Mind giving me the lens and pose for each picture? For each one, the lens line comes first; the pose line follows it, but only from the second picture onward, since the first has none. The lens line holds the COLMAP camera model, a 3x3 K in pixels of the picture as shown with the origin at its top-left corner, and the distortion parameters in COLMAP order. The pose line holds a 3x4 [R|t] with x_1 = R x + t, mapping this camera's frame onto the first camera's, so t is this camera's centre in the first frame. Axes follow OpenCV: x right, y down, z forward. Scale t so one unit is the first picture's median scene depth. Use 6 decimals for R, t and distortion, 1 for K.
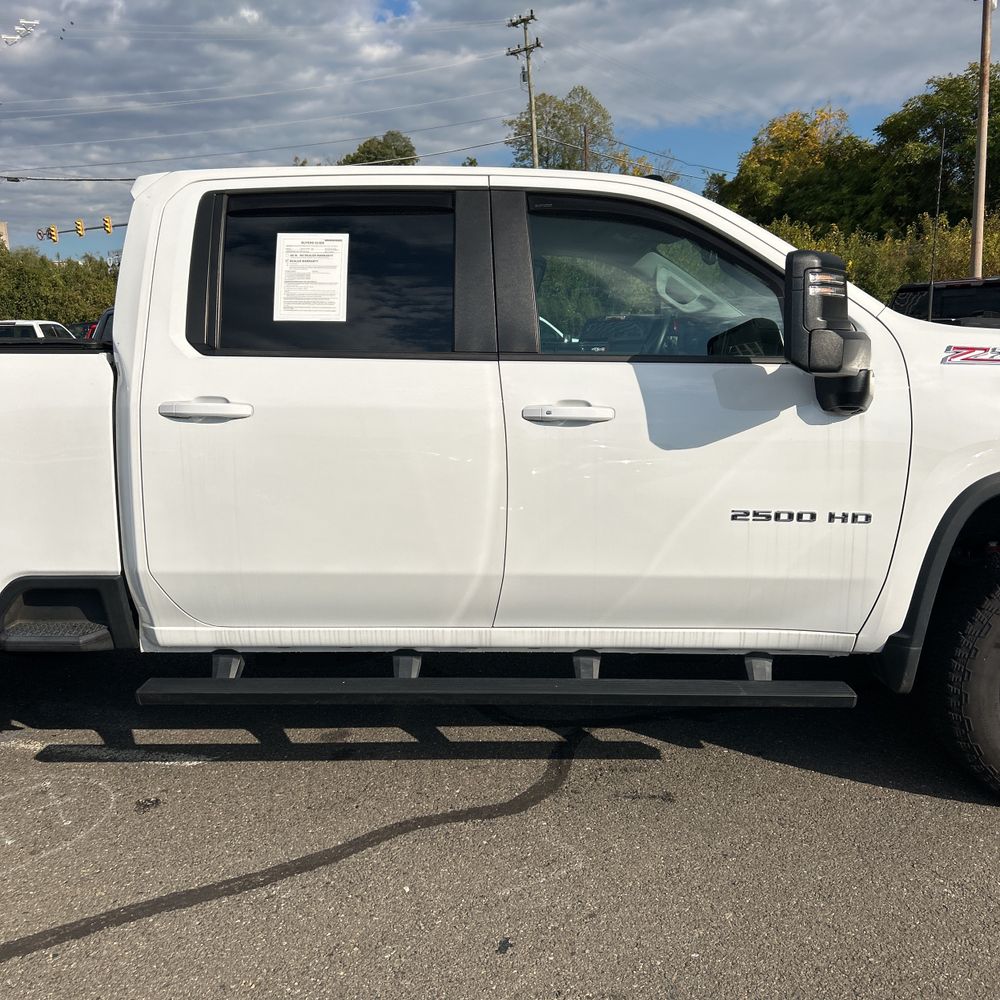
lens RADIAL K [[990.7, 0, 537.5], [0, 990.7, 502.0], [0, 0, 1]] dist [0.060686, -0.016276]
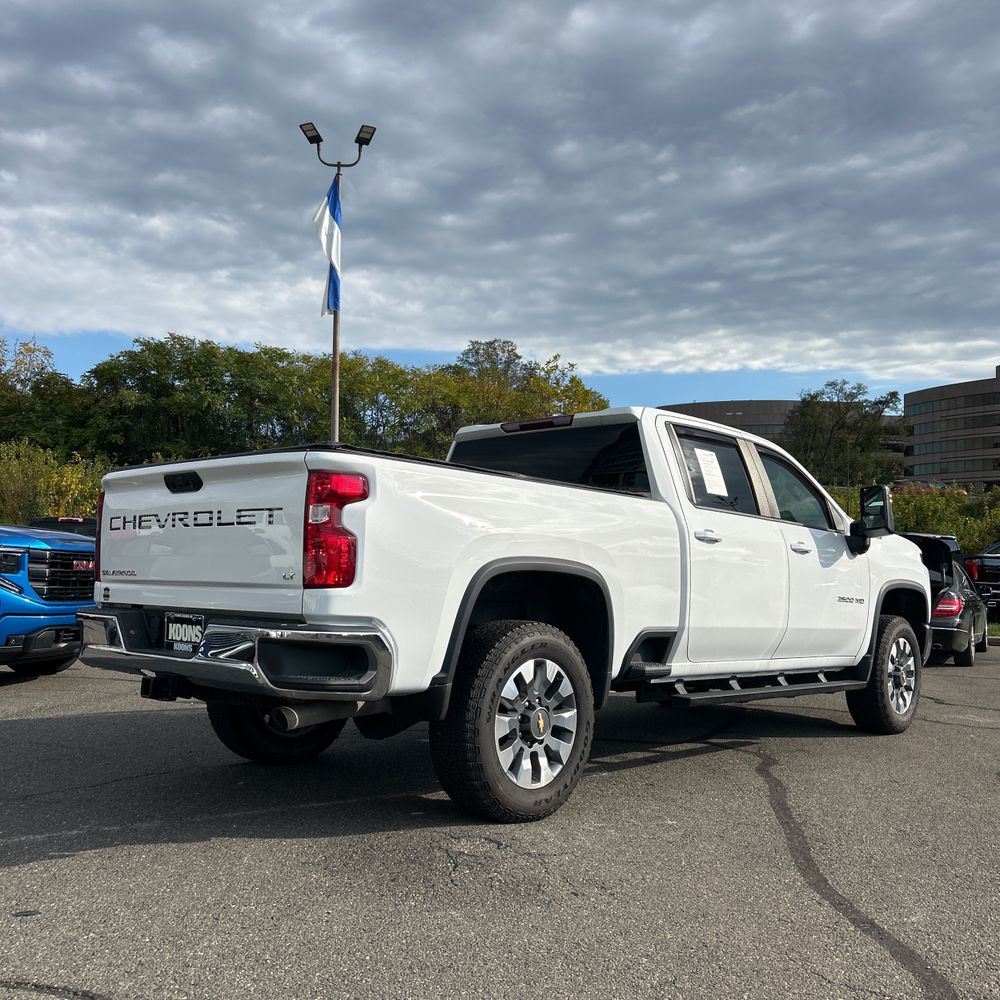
lens RADIAL K [[995.6, 0, 503.1], [0, 995.6, 525.0], [0, 0, 1]] dist [0.126530, -0.295744]
pose [[0.682069, 0.069611, 0.727967, -1.822084], [0.085557, 0.981027, -0.173972, 0.165574], [-0.726266, 0.180944, 0.663172, 0.041572]]
